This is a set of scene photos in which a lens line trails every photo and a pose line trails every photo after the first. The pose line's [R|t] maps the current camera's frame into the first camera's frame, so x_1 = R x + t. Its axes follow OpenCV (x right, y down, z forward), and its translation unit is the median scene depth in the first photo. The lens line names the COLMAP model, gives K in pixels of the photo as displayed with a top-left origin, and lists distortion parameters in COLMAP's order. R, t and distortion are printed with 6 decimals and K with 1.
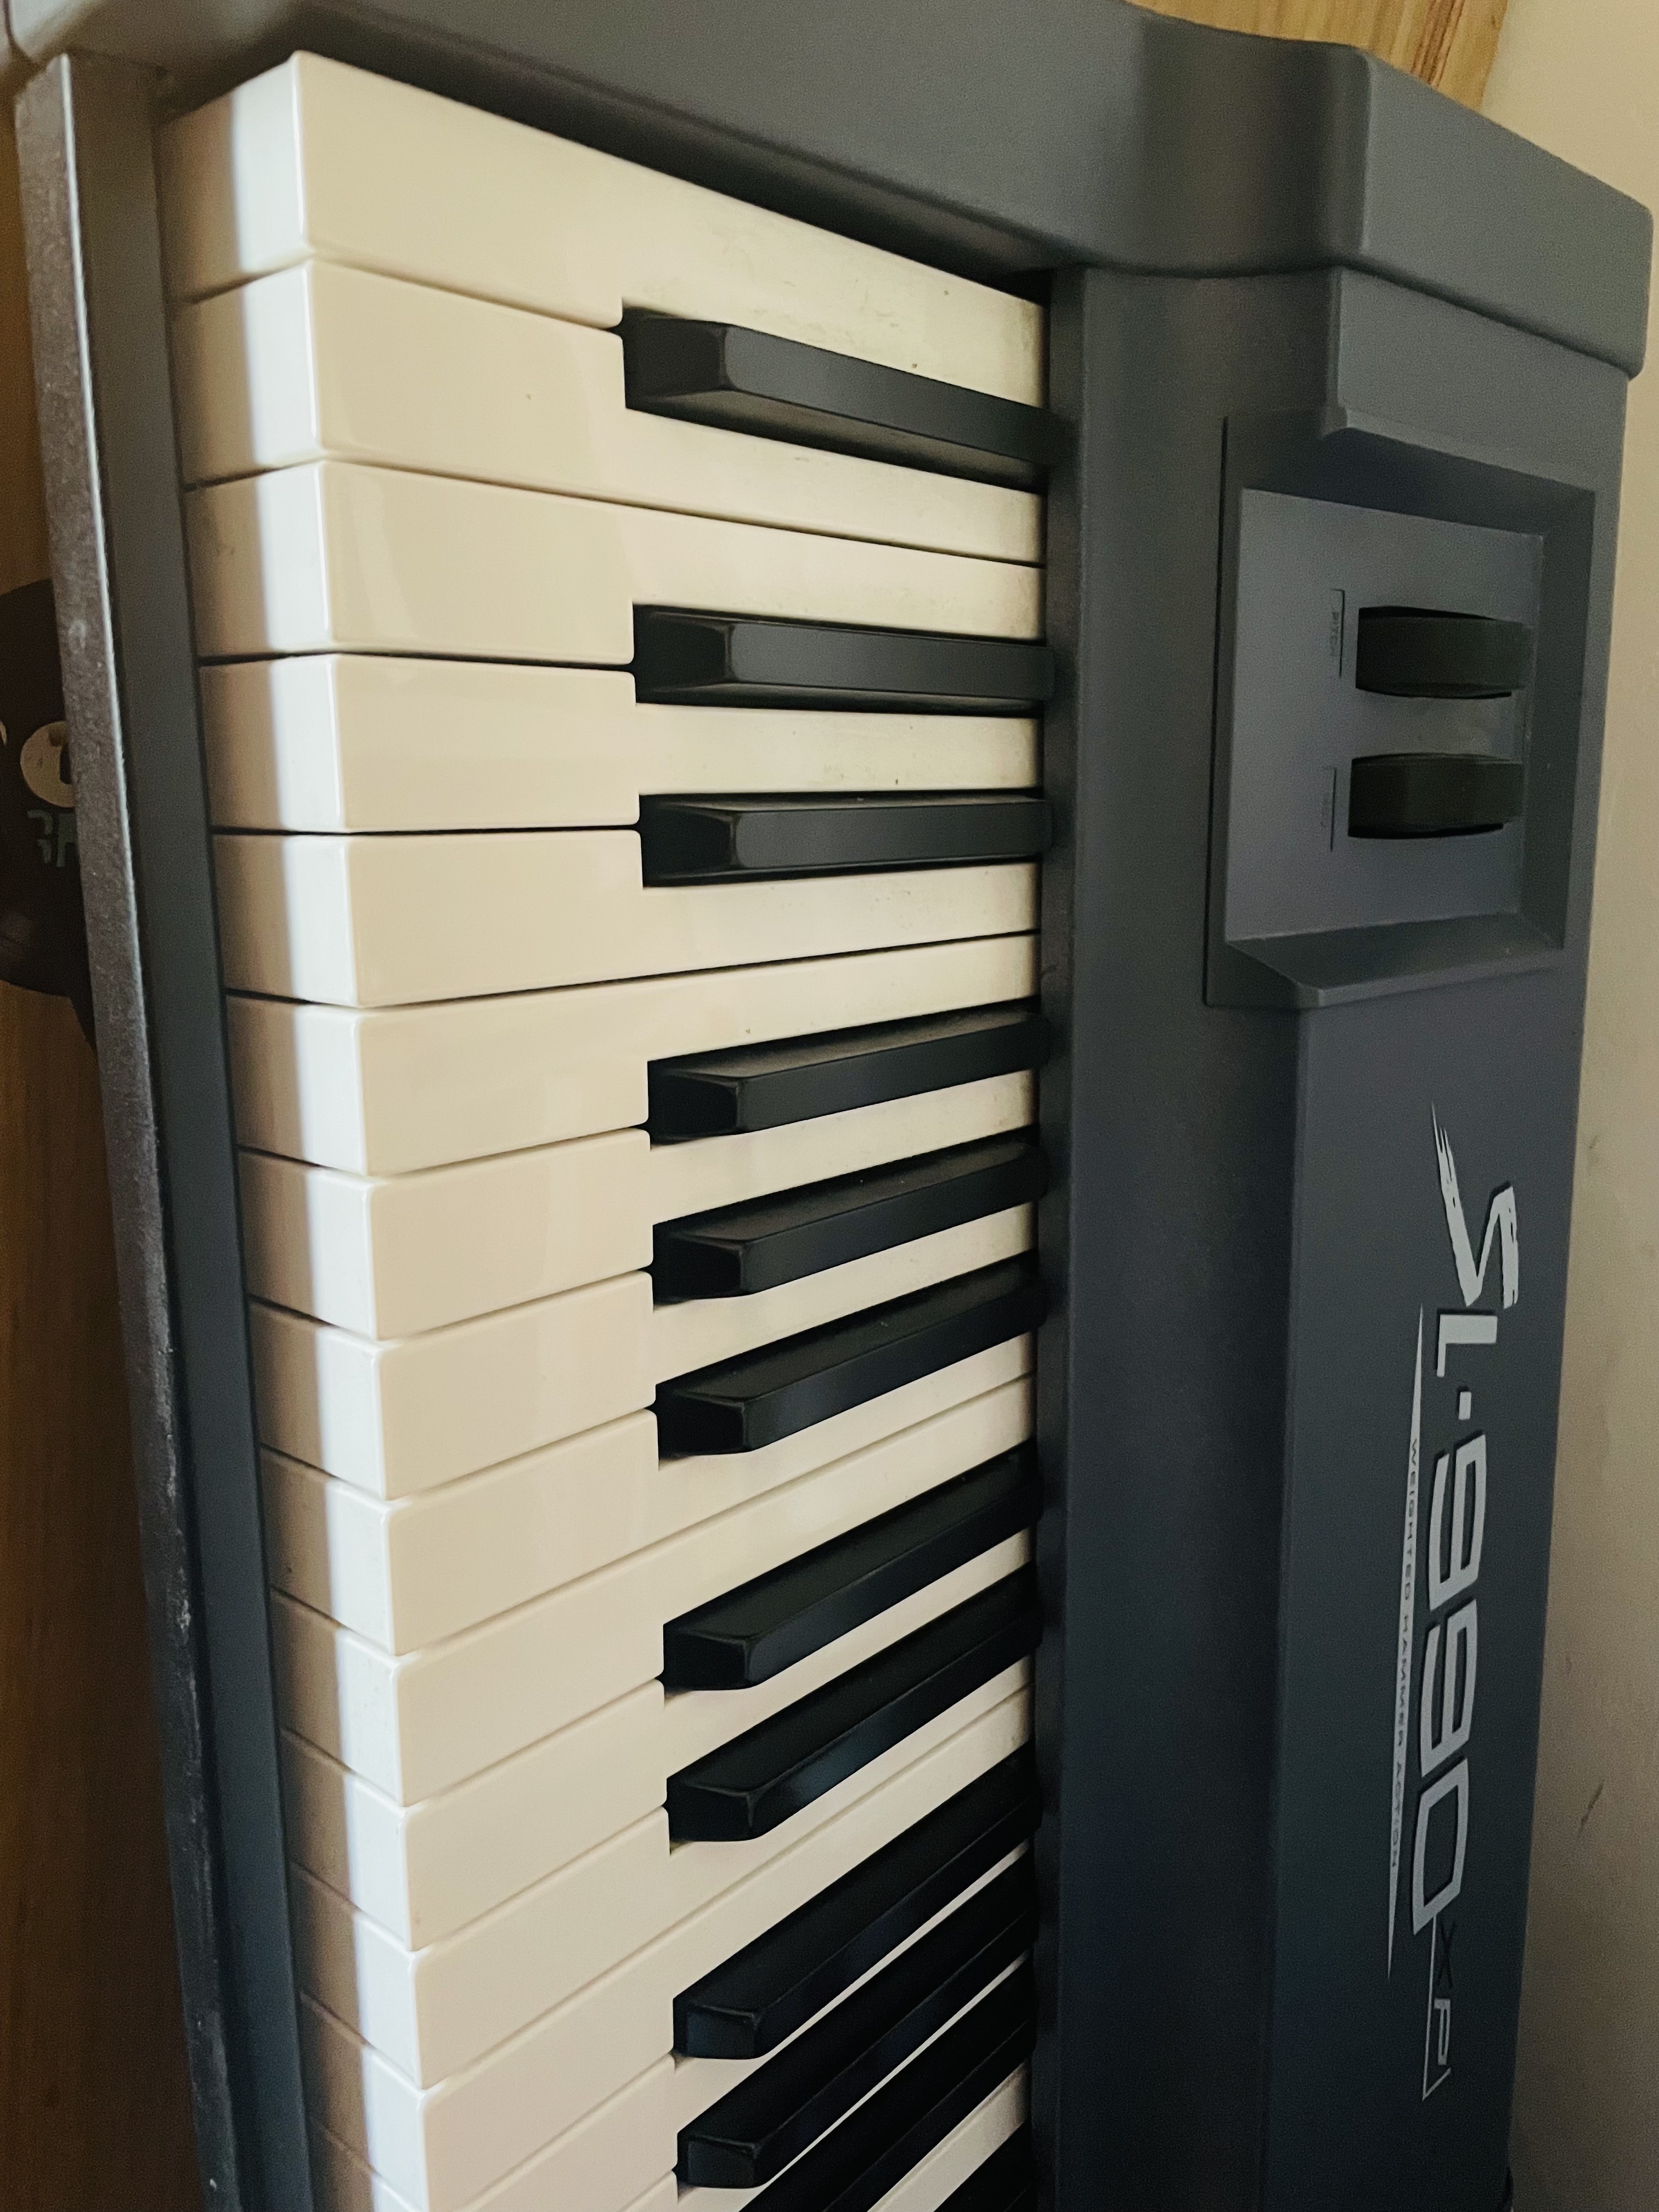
lens RADIAL K [[1689.0, 0, 829.5], [0, 1689.0, 1106.0], [0, 0, 1]] dist [0.068892, -0.118384]
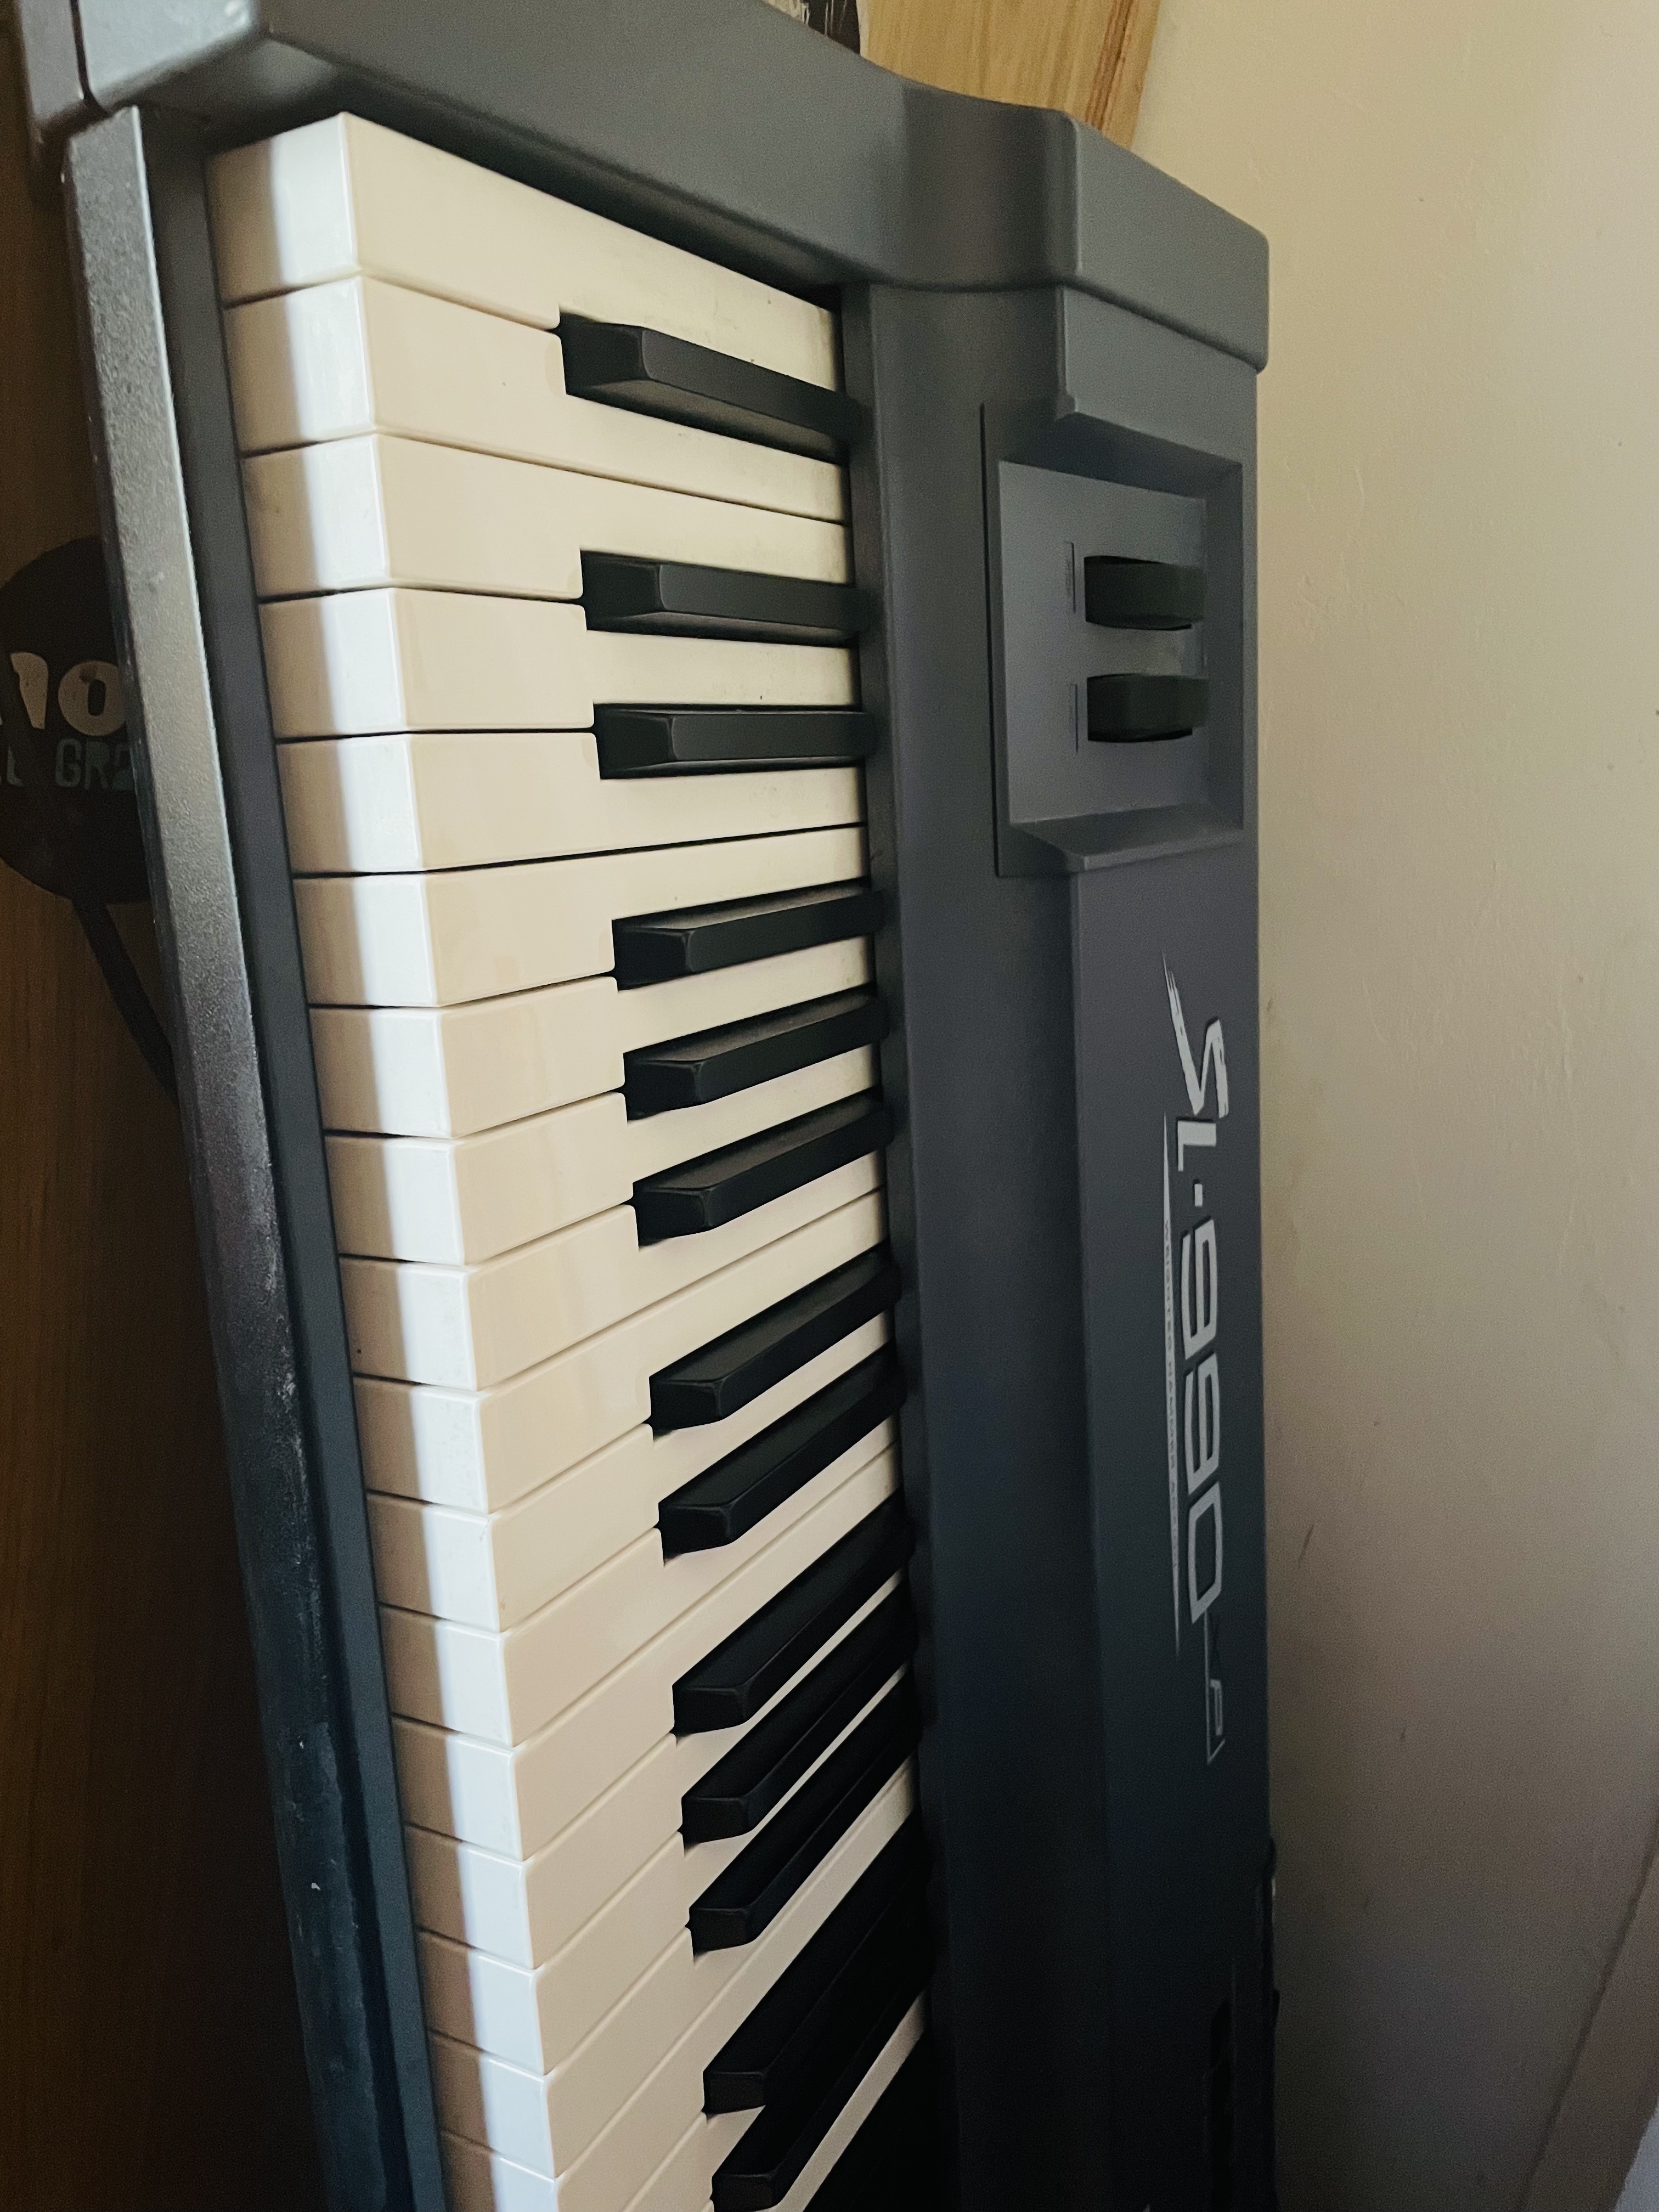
lens RADIAL K [[1689.0, 0, 829.5], [0, 1689.0, 1106.0], [0, 0, 1]] dist [0.068892, -0.118384]
pose [[0.974868, -0.082476, 0.206954, -0.178568], [0.081193, 0.996590, 0.014700, 0.085007], [-0.207460, 0.002473, 0.978240, -0.205468]]
